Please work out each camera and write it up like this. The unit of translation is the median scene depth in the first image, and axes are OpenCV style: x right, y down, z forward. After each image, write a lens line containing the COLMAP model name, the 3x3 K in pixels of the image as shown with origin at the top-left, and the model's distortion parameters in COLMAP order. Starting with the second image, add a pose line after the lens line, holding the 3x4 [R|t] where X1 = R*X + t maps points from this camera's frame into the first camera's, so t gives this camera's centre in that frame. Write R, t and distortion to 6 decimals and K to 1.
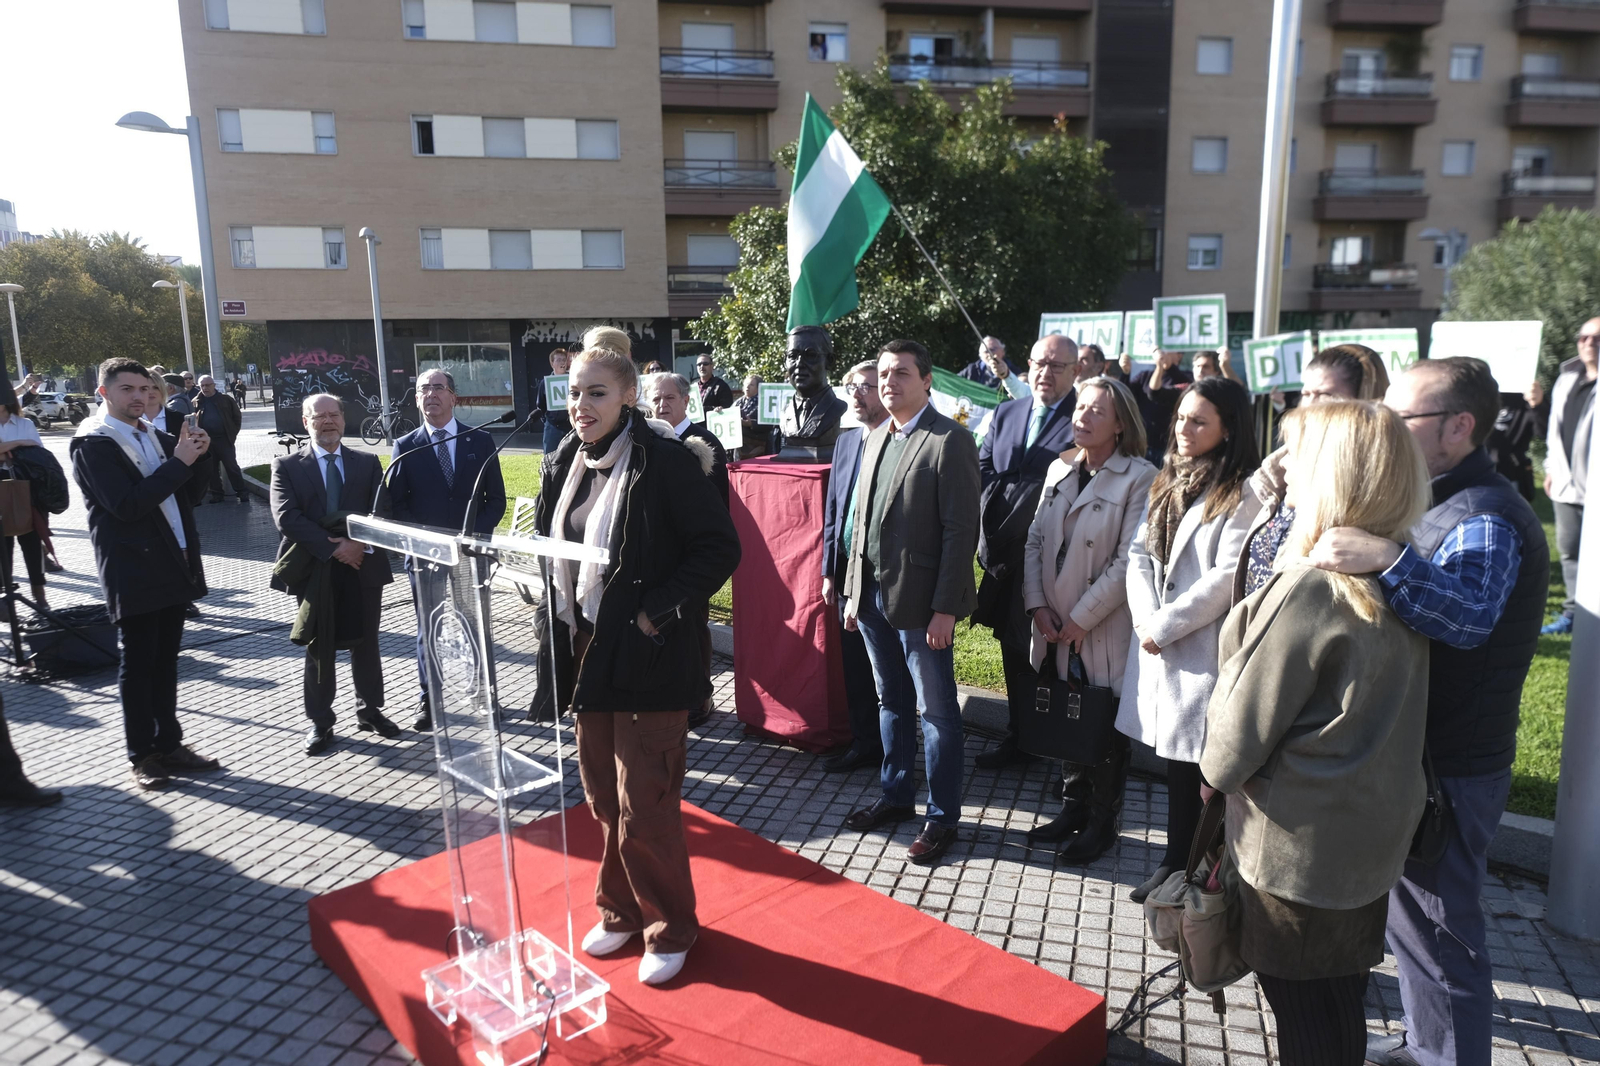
lens RADIAL K [[1079.1, 0, 799.4], [0, 1079.1, 528.3], [0, 0, 1]] dist [0.015029, 0.007284]
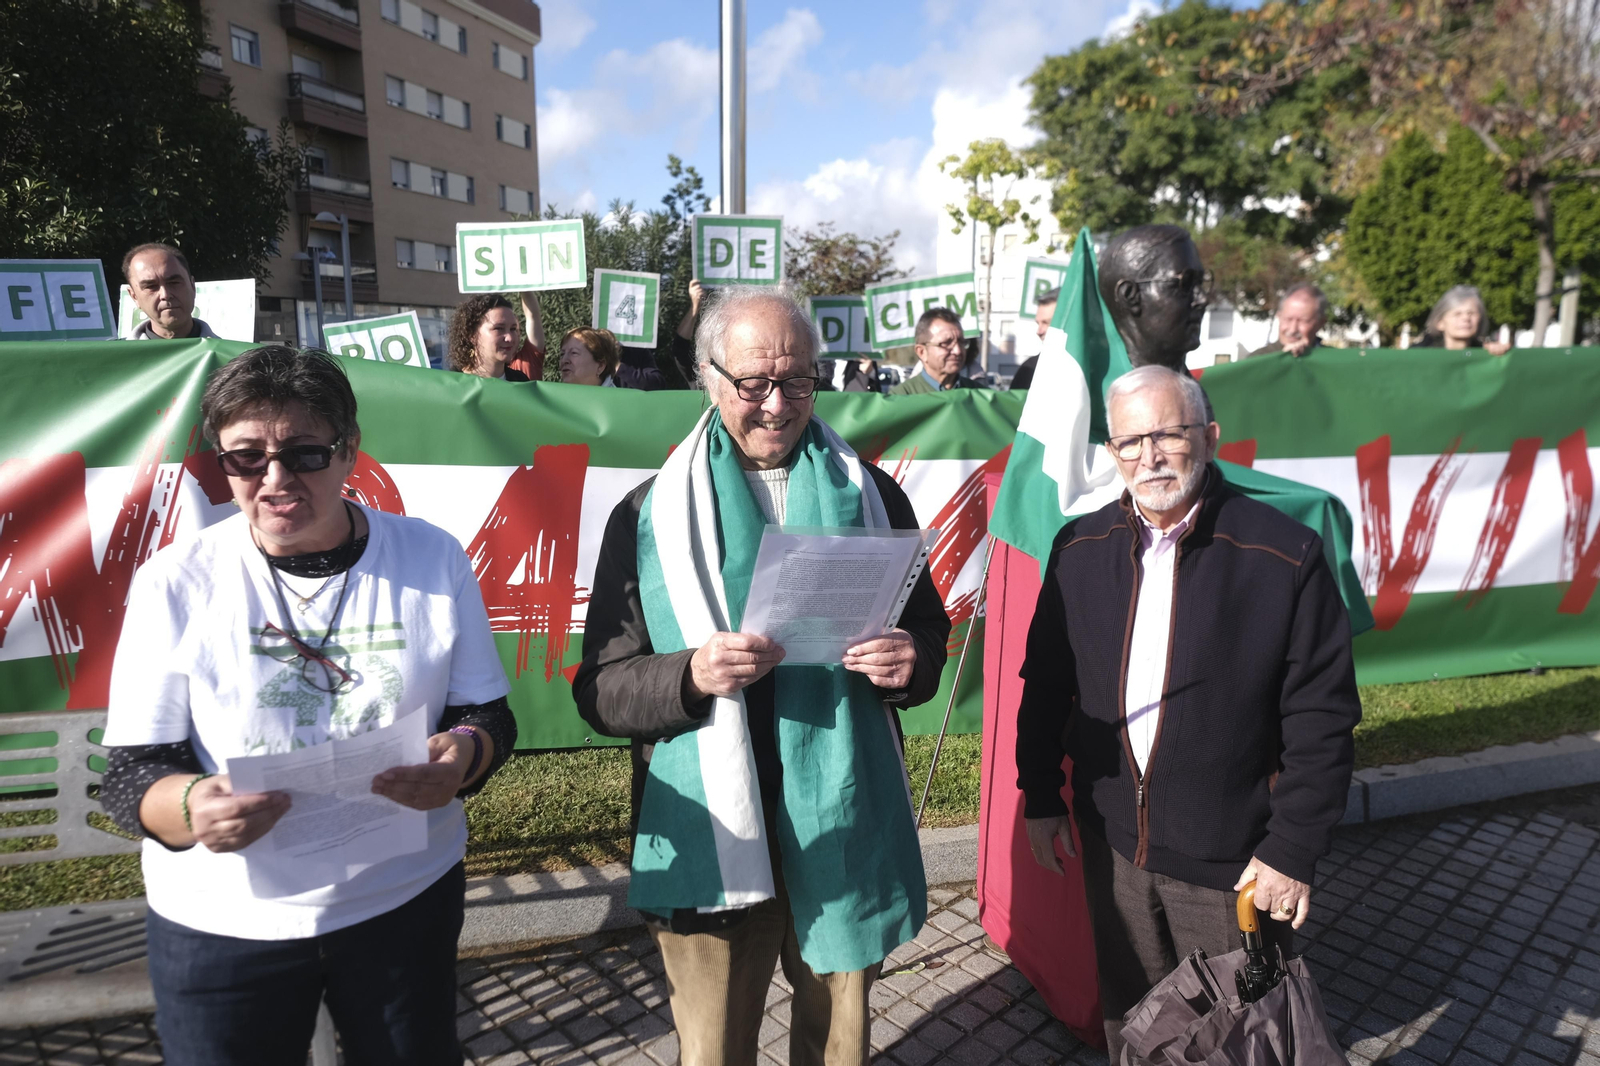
lens RADIAL K [[1080.5, 0, 806.5], [0, 1080.5, 524.4], [0, 0, 1]] dist [0.014718, 0.003878]
pose [[0.460179, -0.128522, 0.878474, -0.085355], [0.124825, 0.989004, 0.079305, -0.016200], [-0.879007, 0.073161, 0.471162, 0.139564]]
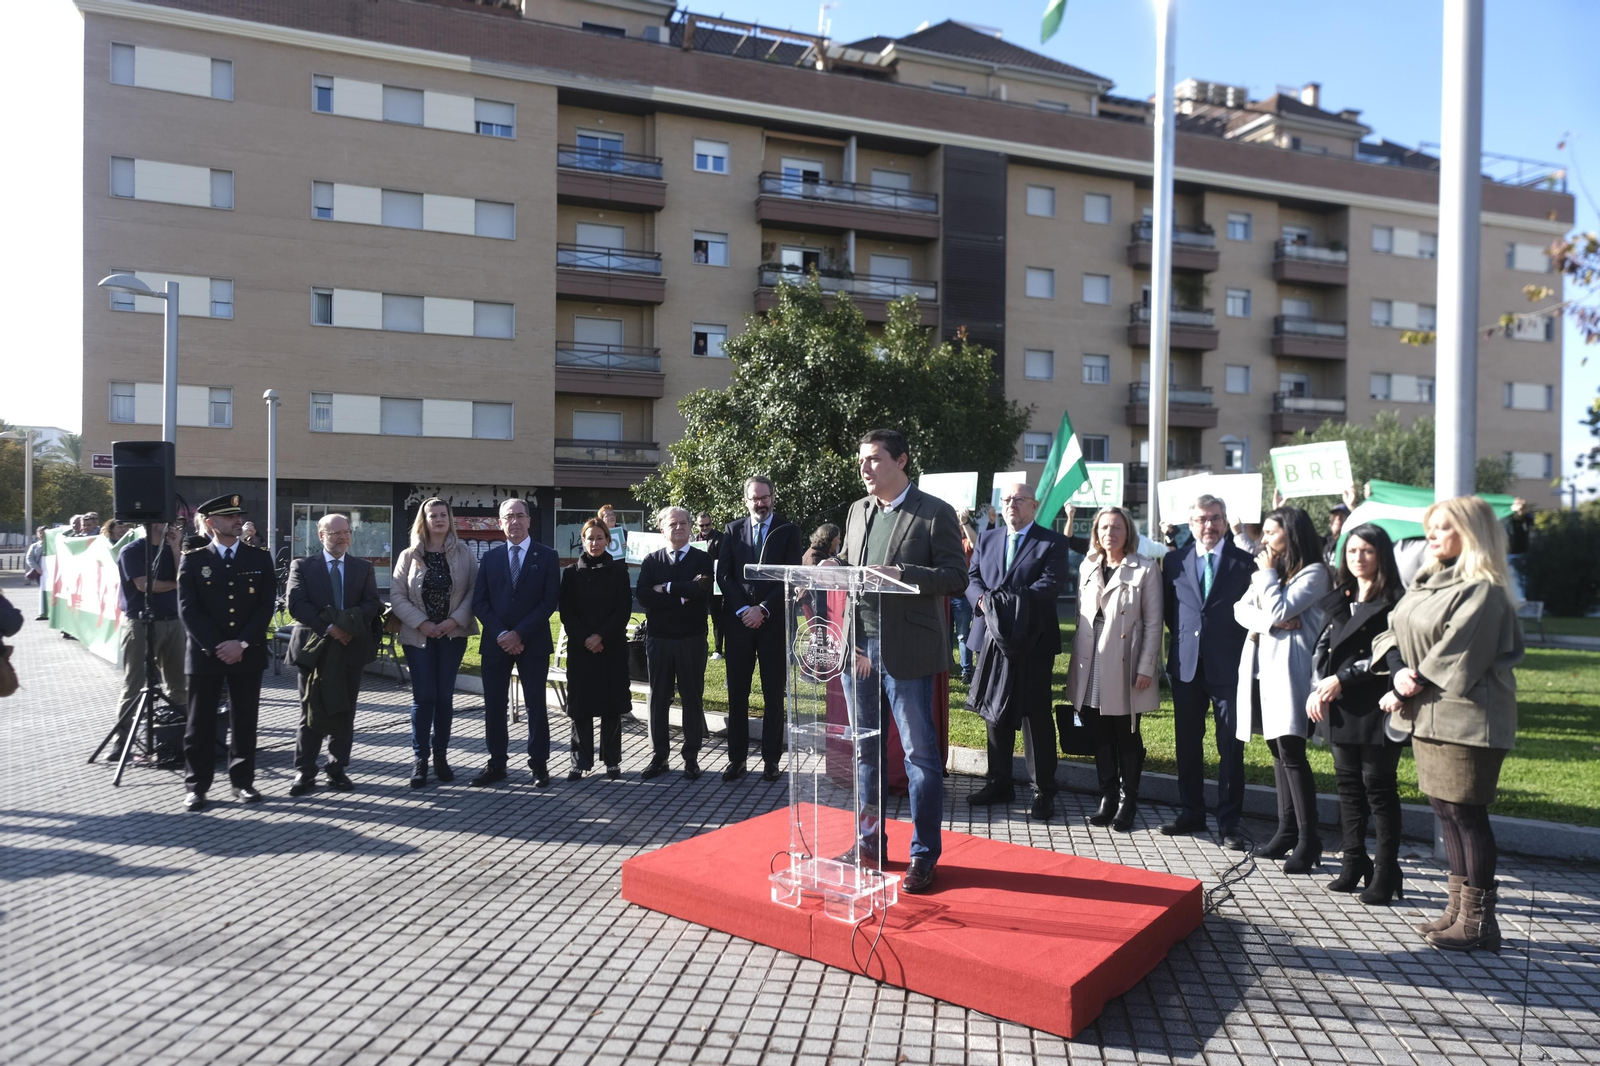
lens RADIAL K [[1076.5, 0, 799.2], [0, 1076.5, 530.3], [0, 0, 1]] dist [0.019892, 0.005066]
pose [[0.987472, 0.028091, 0.155272, -0.048443], [-0.002461, 0.986648, -0.162850, 0.016392], [-0.157773, 0.160427, 0.974357, -0.046513]]
